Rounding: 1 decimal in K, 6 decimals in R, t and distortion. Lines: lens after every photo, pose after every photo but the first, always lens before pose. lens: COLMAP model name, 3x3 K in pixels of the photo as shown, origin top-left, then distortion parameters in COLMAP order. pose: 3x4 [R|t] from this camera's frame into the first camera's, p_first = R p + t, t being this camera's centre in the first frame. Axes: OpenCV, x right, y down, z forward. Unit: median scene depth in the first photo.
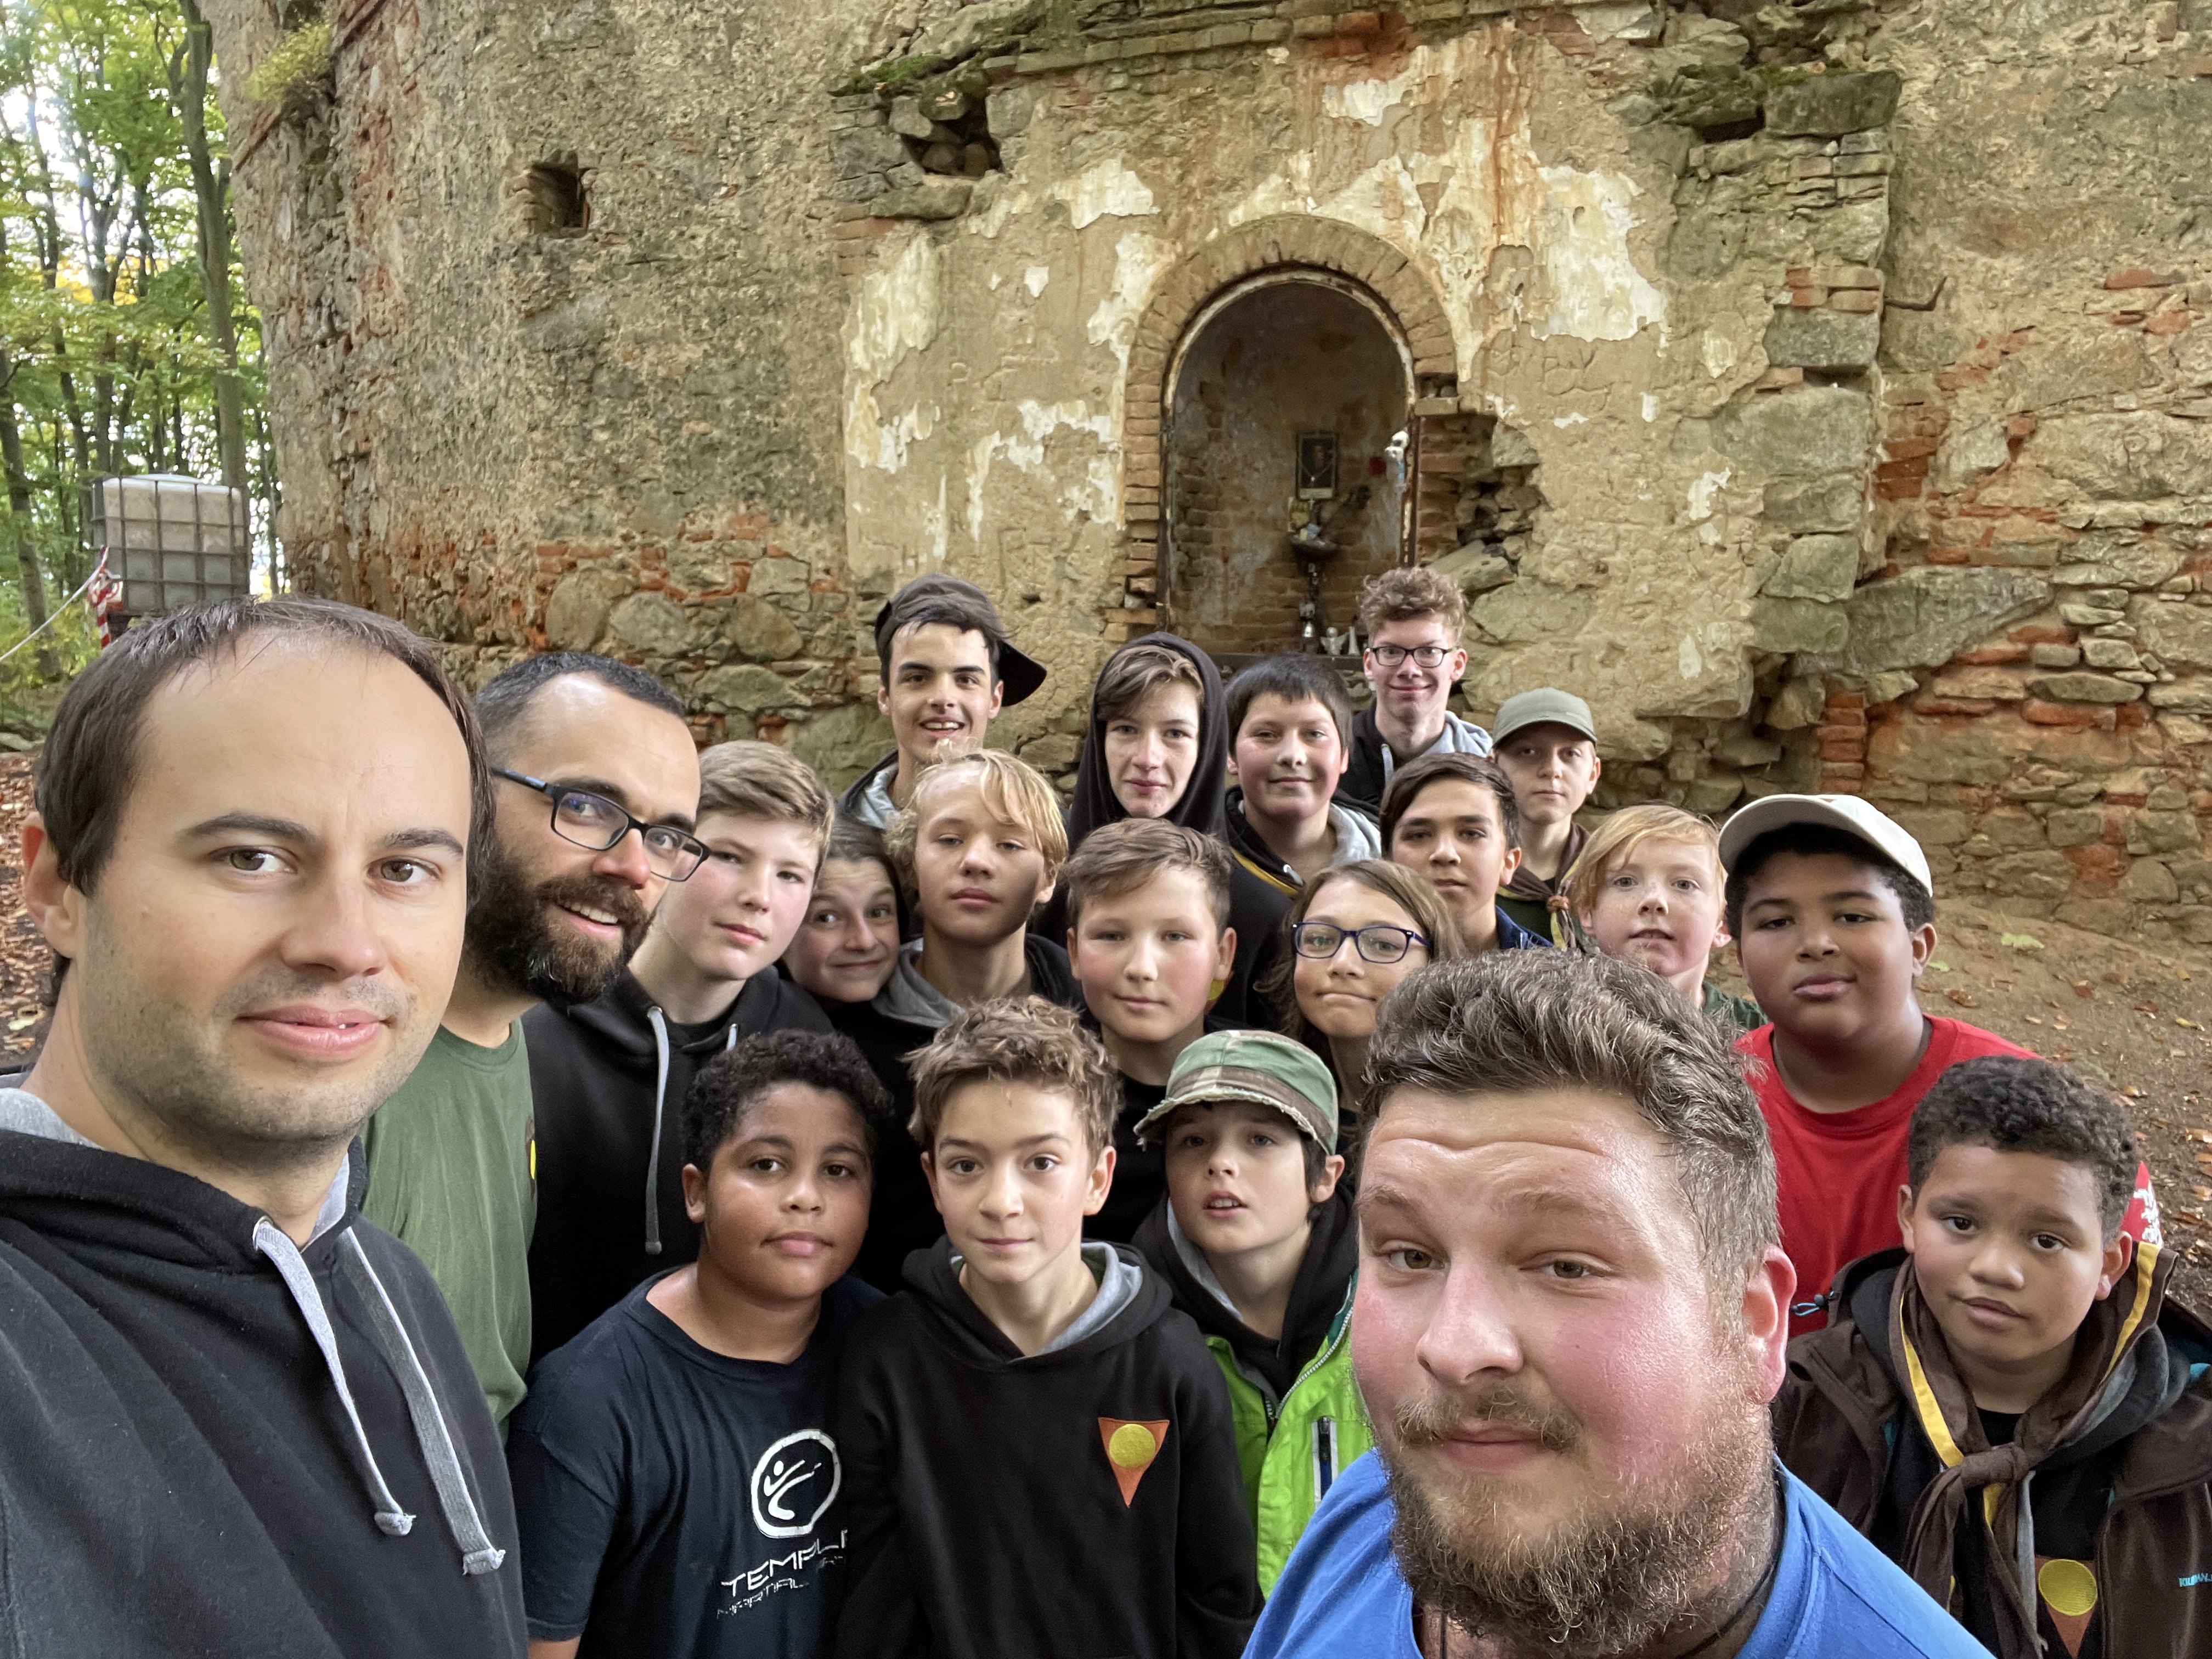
lens RADIAL K [[1518.1, 0, 1099.7], [0, 1518.1, 836.6], [0, 0, 1]] dist [0.055604, -0.052642]
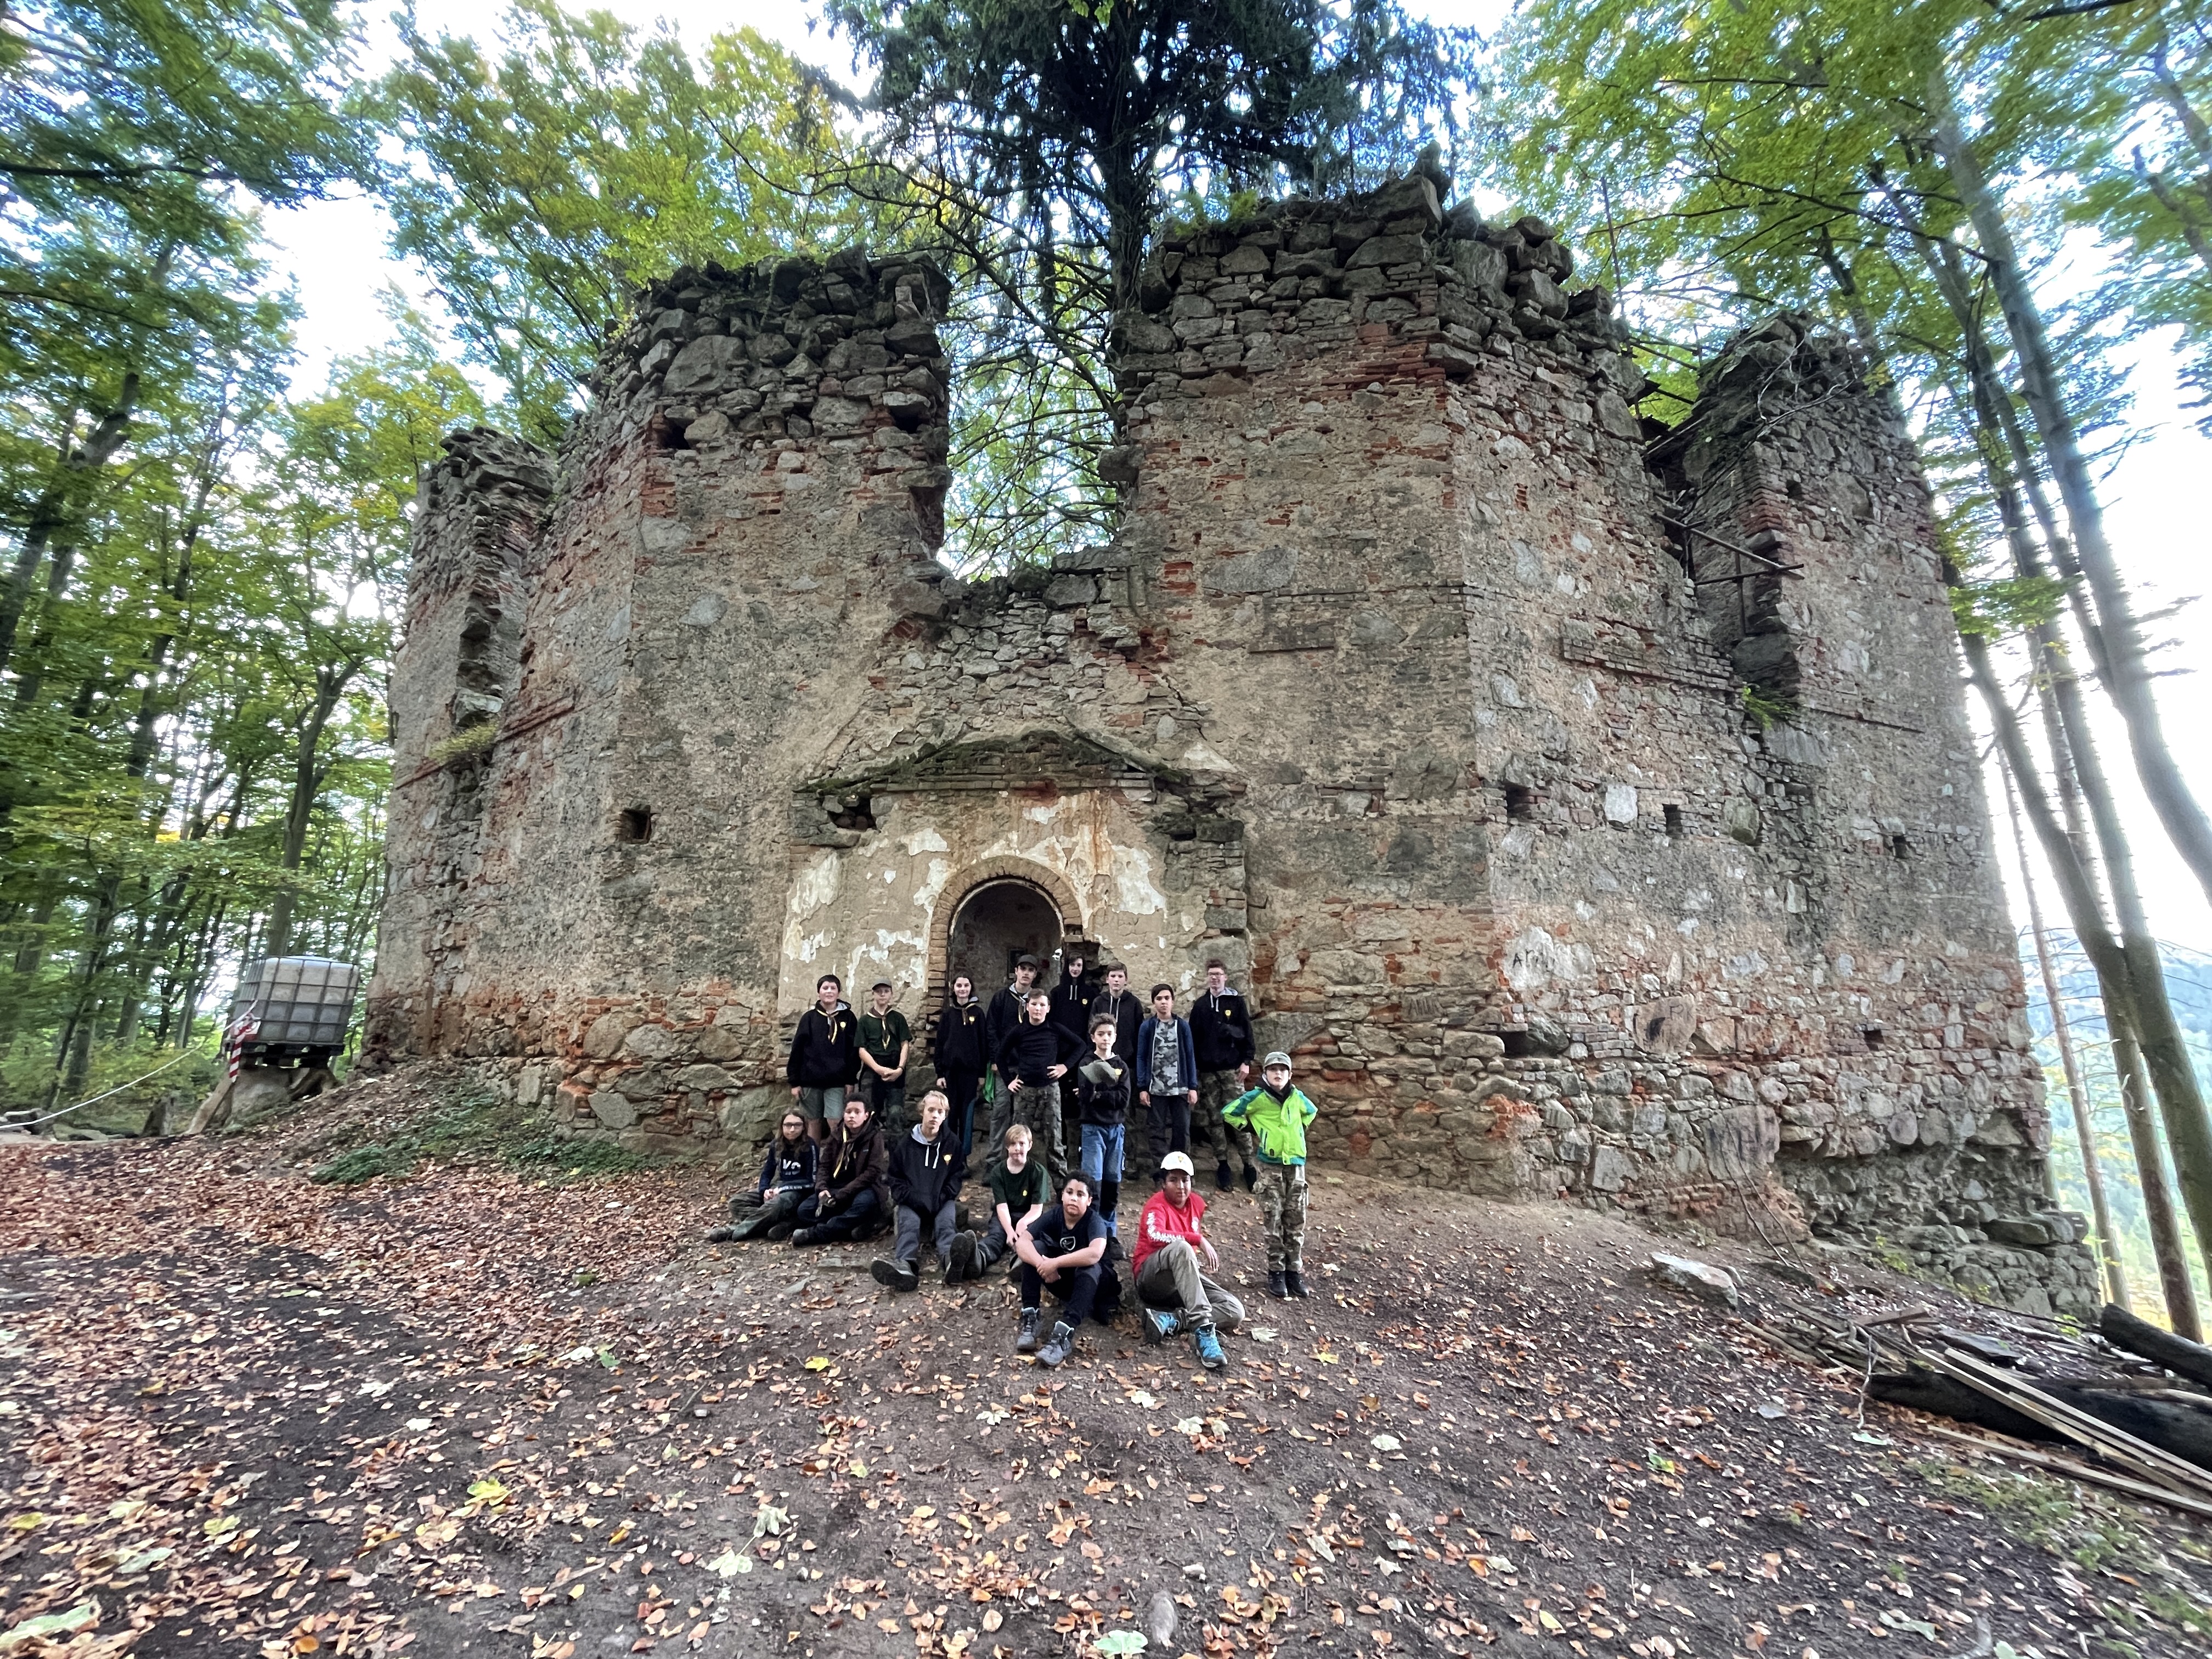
lens RADIAL K [[891.2, 0, 1098.8], [0, 891.2, 822.0], [0, 0, 1]] dist [0.003332, -0.001079]
pose [[0.963766, 0.060713, 0.259747, -0.093794], [0.043573, 0.924843, -0.377846, 0.056473], [-0.263165, 0.375473, 0.888687, -0.239136]]
